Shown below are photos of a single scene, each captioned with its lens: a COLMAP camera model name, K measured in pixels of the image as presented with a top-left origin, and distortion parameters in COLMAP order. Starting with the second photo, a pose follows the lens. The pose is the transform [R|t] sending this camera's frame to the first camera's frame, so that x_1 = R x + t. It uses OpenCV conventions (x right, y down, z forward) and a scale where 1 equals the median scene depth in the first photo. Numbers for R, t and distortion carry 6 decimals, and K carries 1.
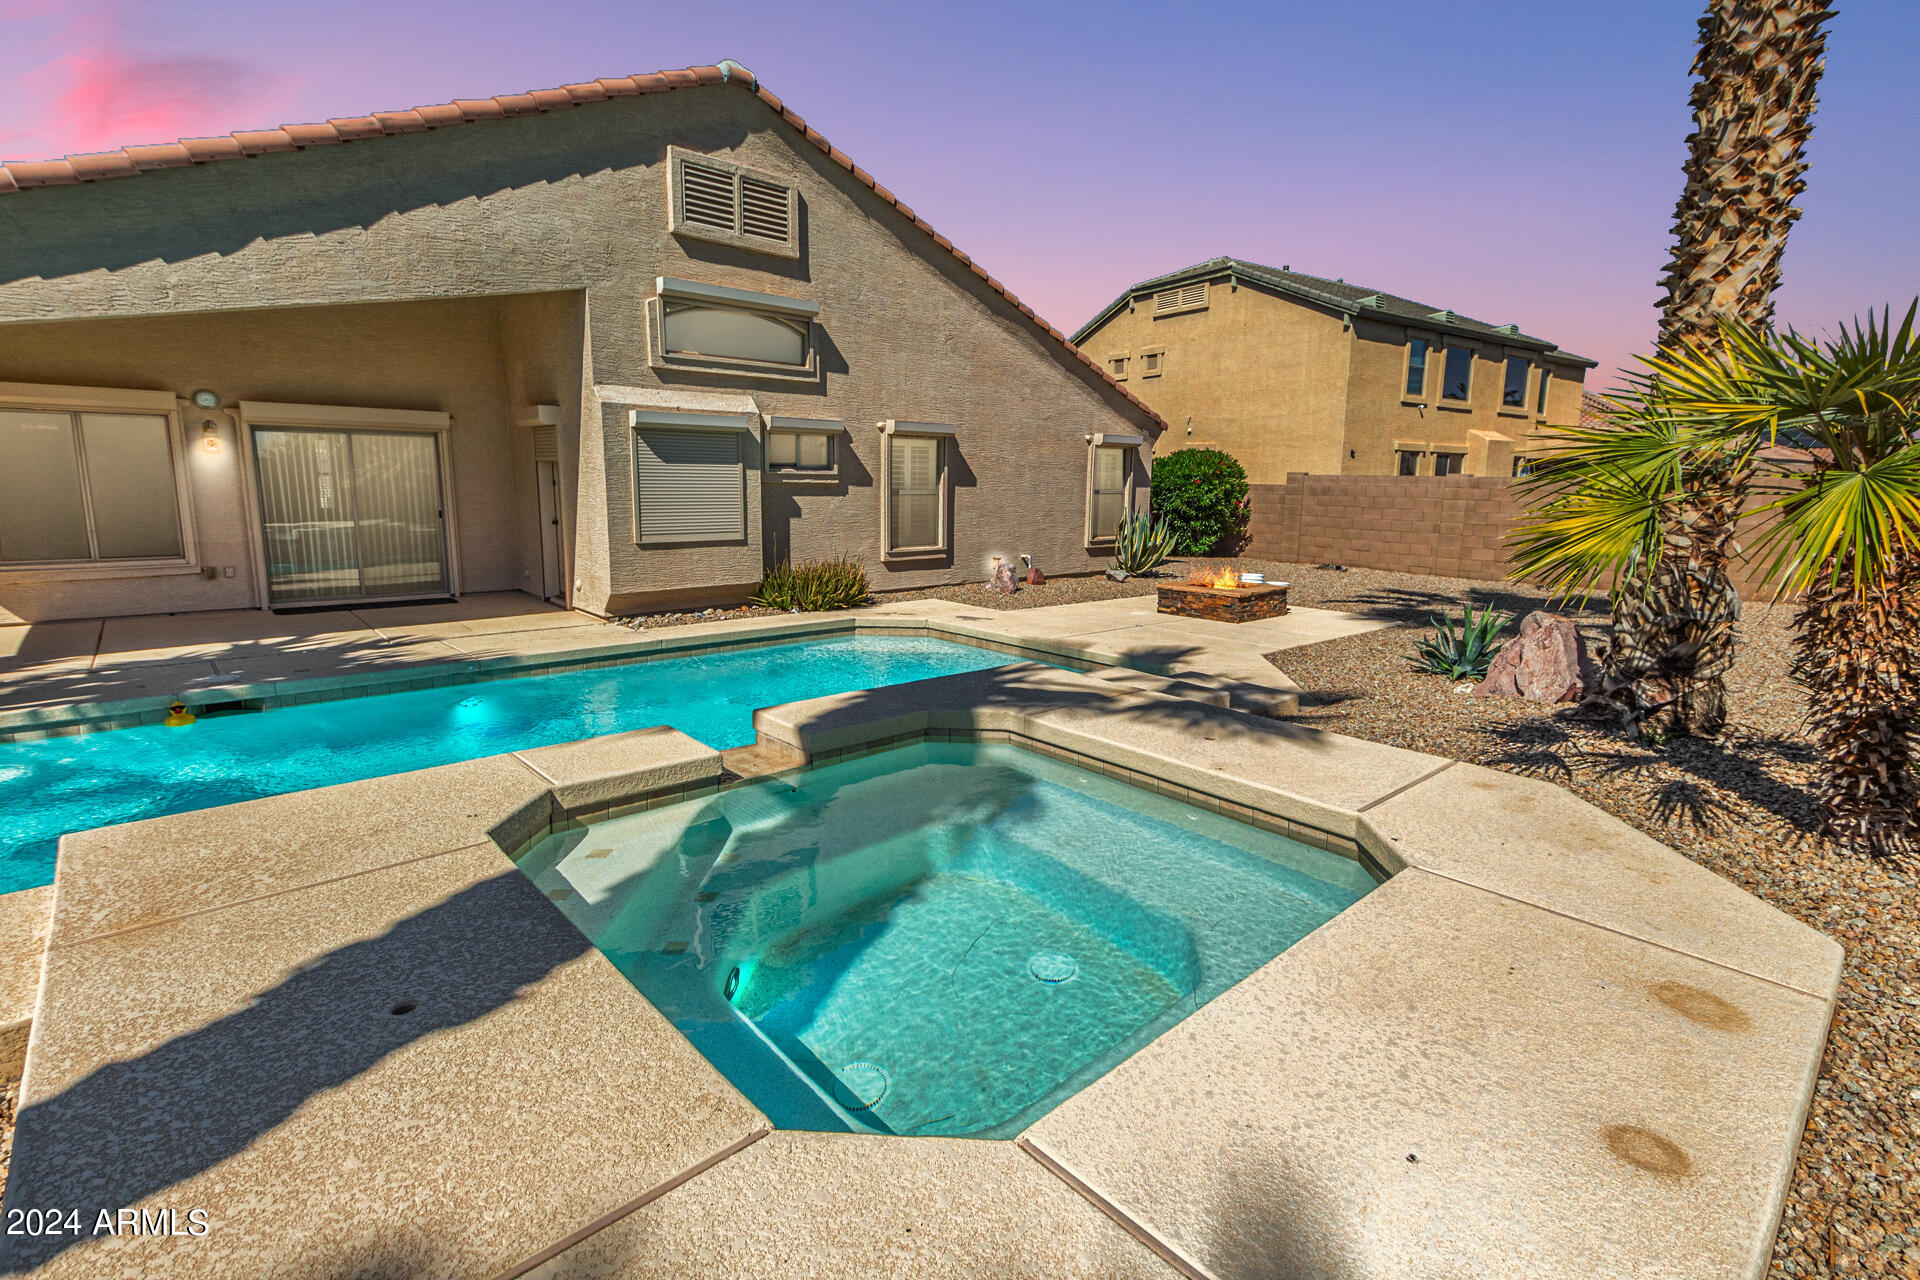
lens RADIAL K [[889.4, 0, 969.5], [0, 889.4, 624.5], [0, 0, 1]] dist [0.007175, -0.001165]
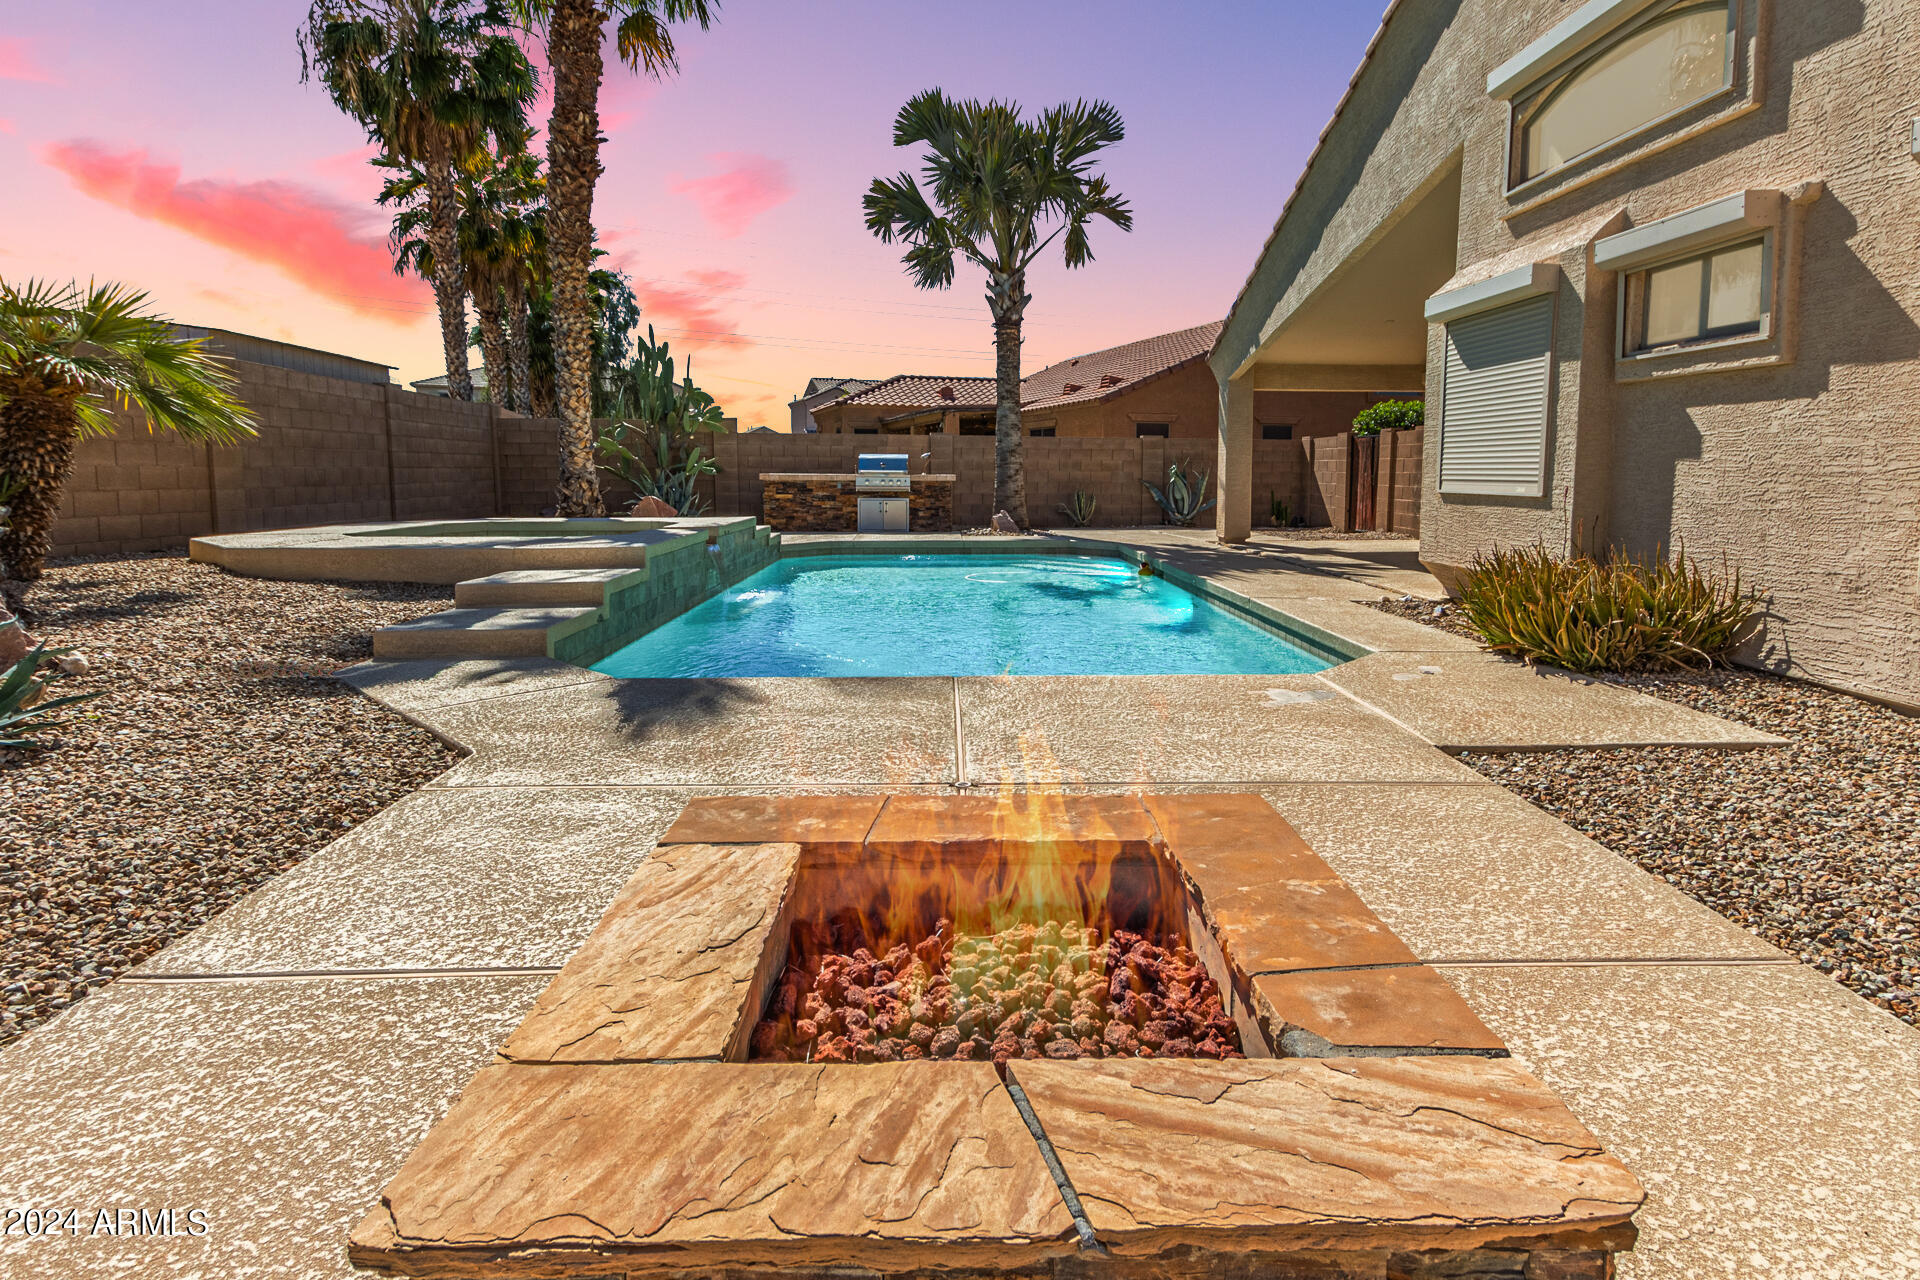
lens RADIAL K [[983.1, 0, 978.4], [0, 983.1, 557.9], [0, 0, 1]] dist [0.012152, 0.000046]
pose [[-0.634519, 0.055992, -0.770877, 0.404366], [-0.133049, 0.974571, 0.180301, -0.120713], [0.761370, 0.216969, -0.610934, 1.102438]]
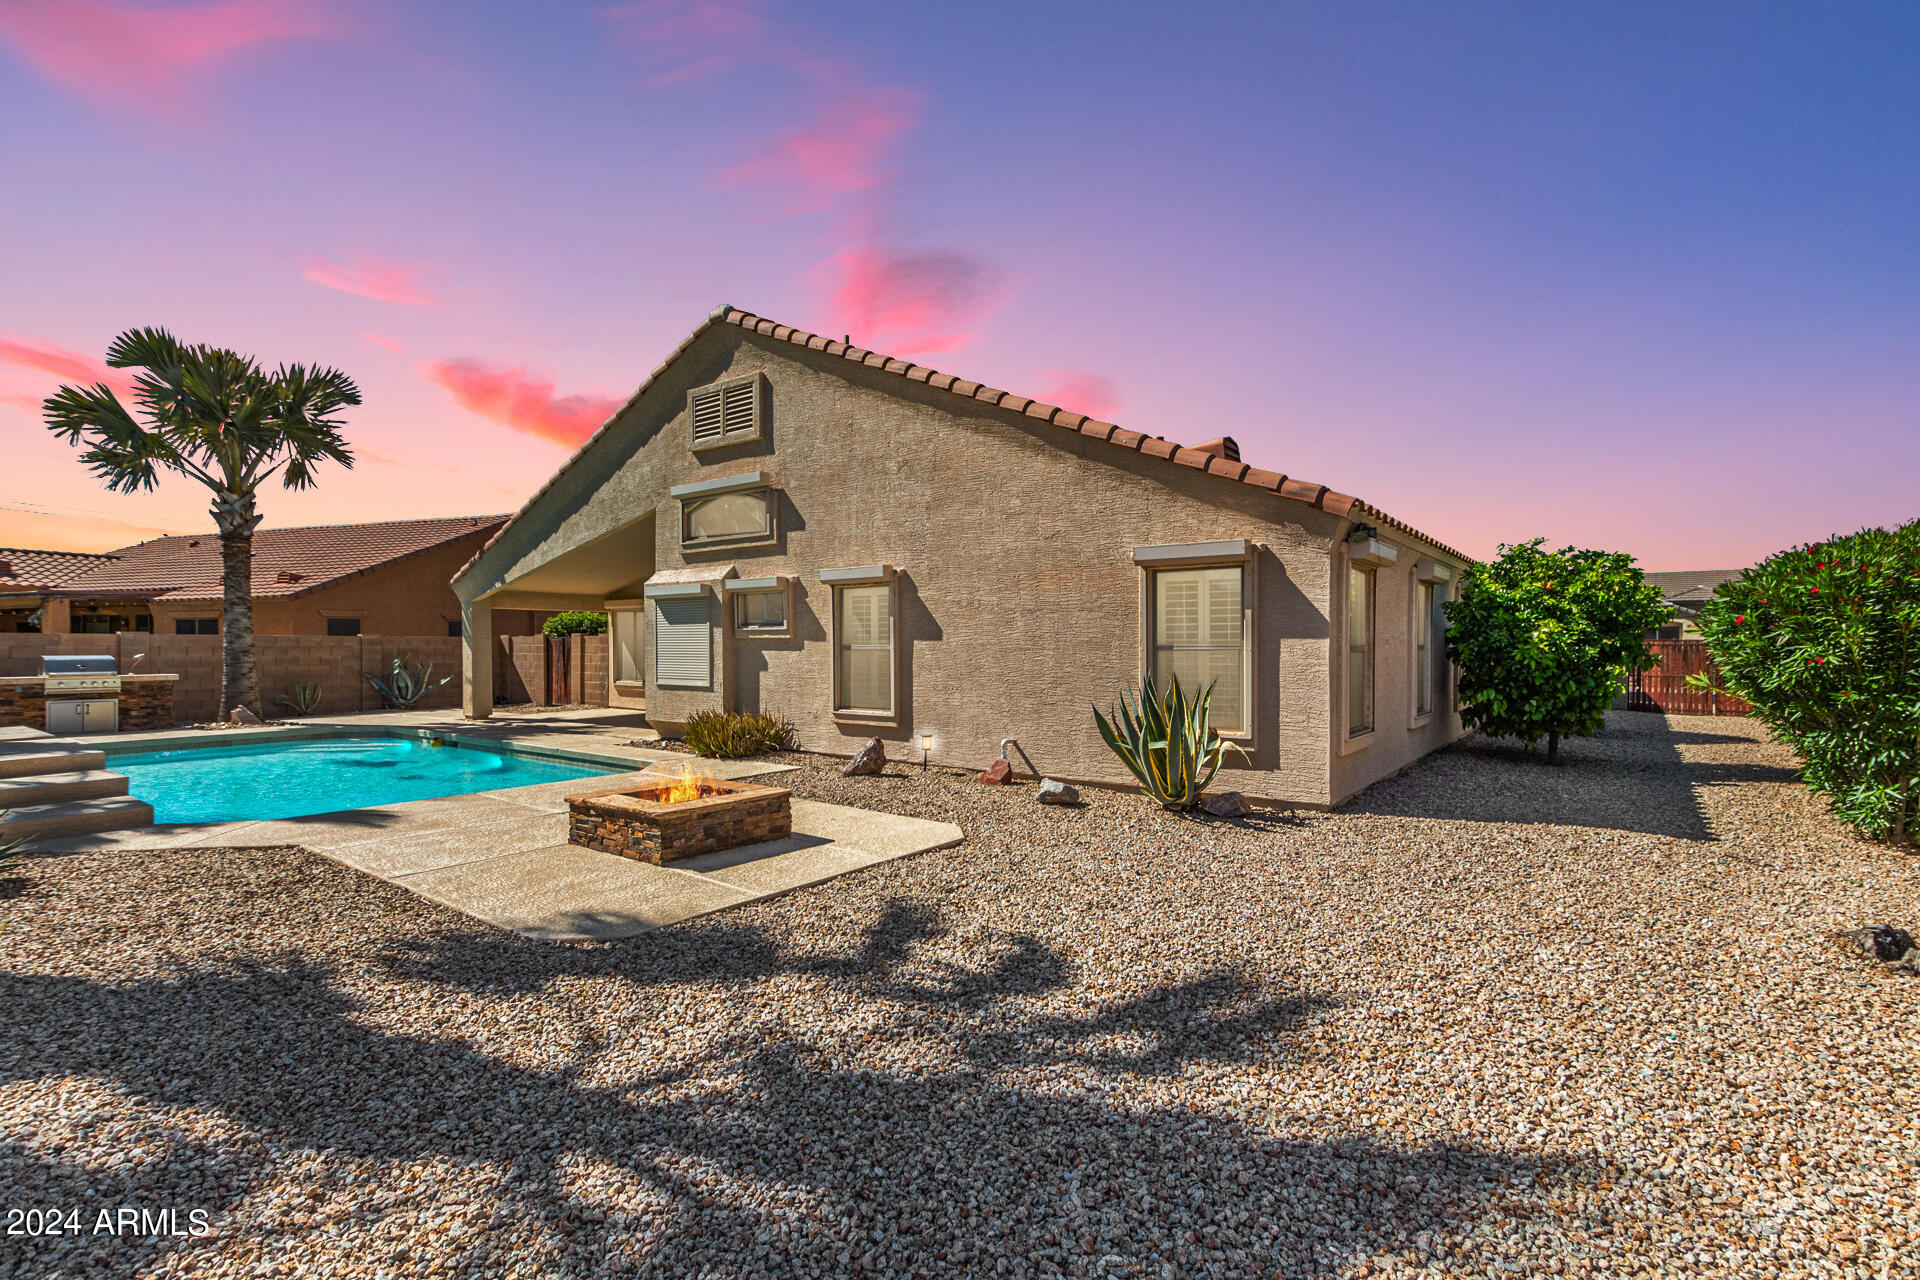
lens RADIAL K [[889.4, 0, 964.0], [0, 889.4, 646.3], [0, 0, 1]] dist [0.007175, -0.001165]
pose [[0.189878, -0.007655, -0.981778, 0.947495], [-0.151549, 0.987757, -0.037011, -0.154380], [0.970041, 0.155815, 0.186393, 1.090504]]
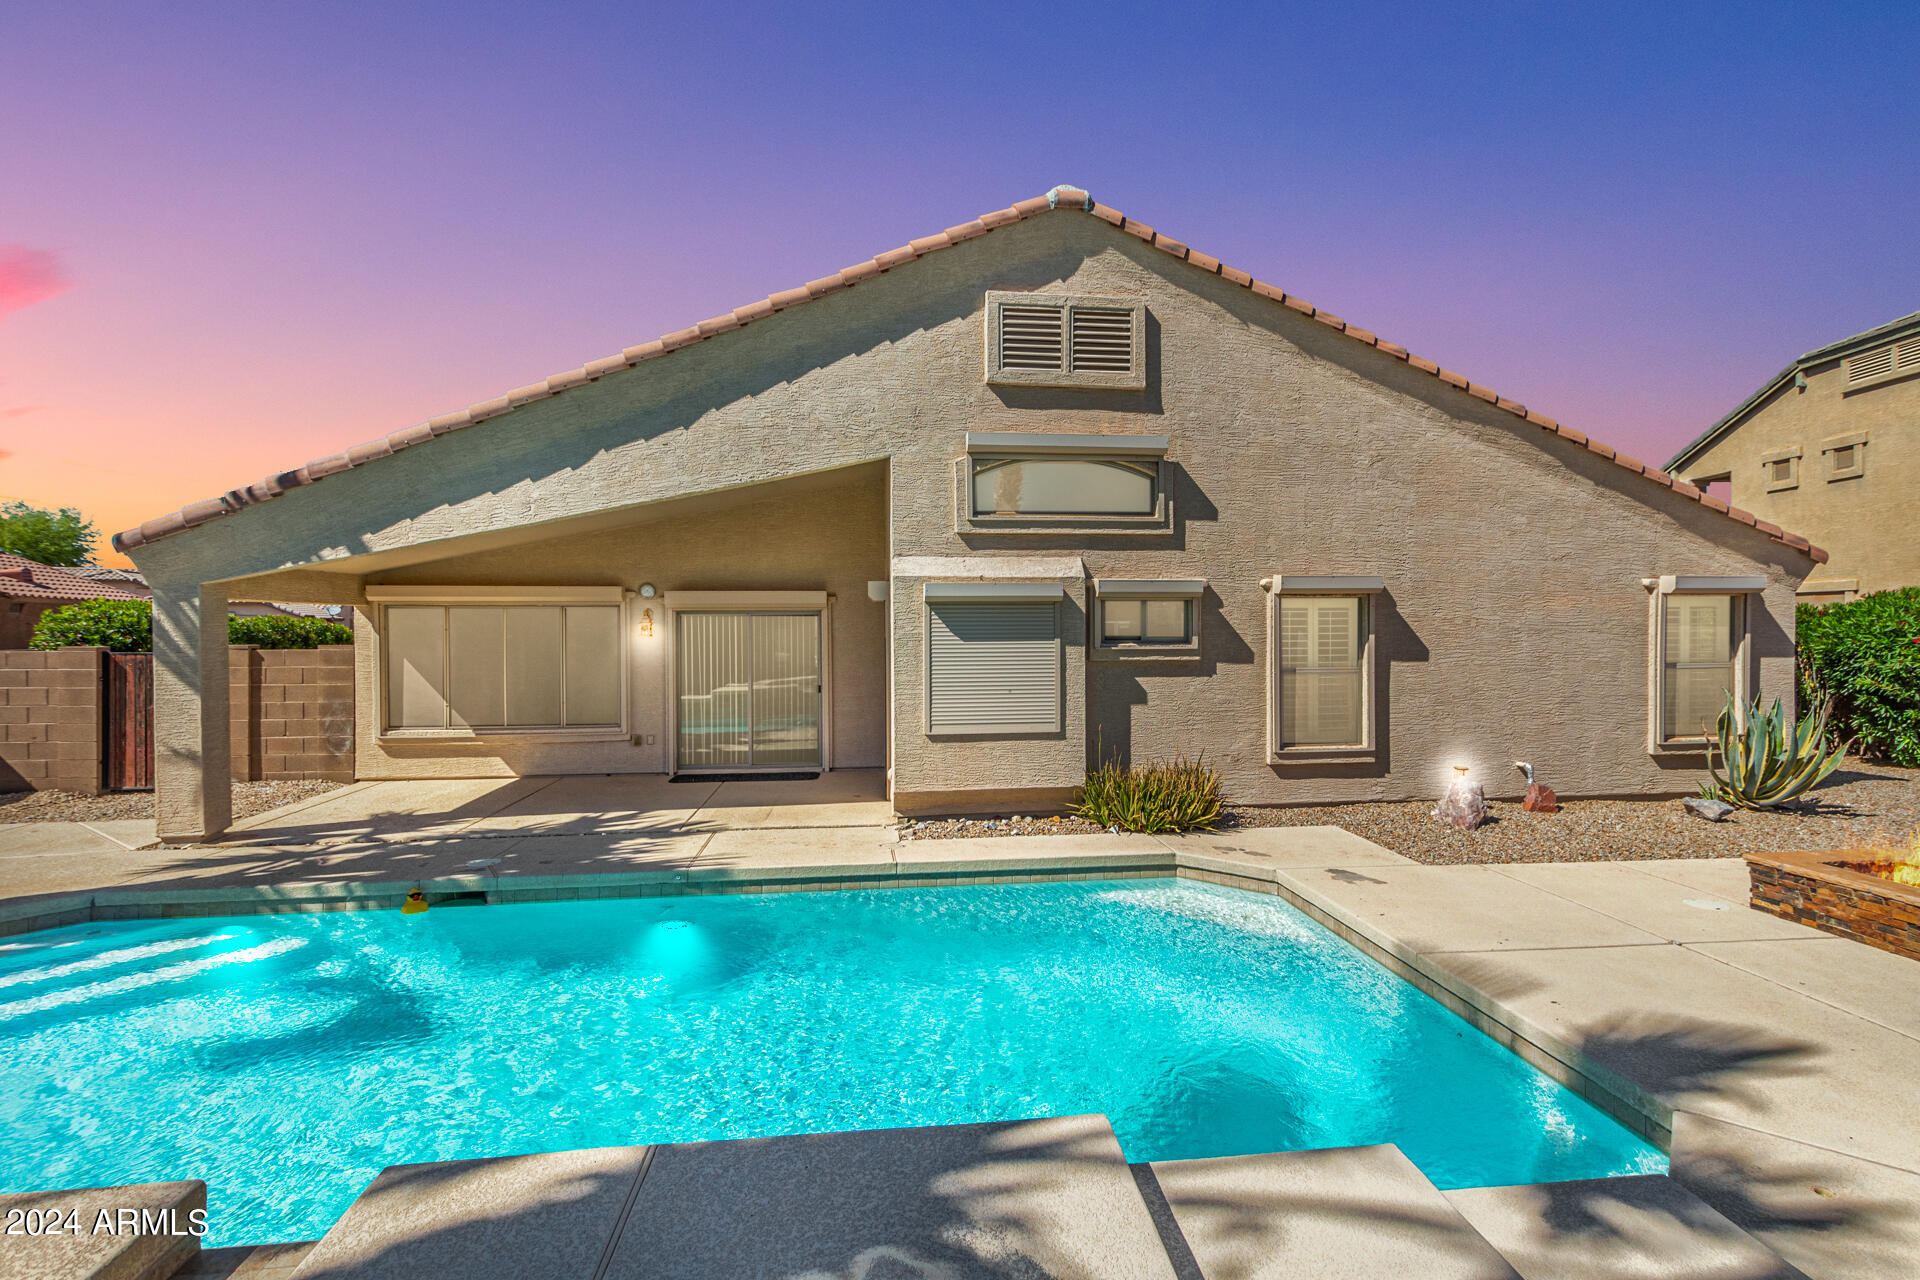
lens RADIAL K [[889.4, 0, 975.2], [0, 889.4, 631.6], [0, 0, 1]] dist [0.007175, -0.001165]
pose [[0.818969, -0.014135, -0.573664, 0.145179], [-0.076492, 0.988086, -0.133548, -0.071712], [0.568717, 0.153252, 0.808130, 0.291416]]
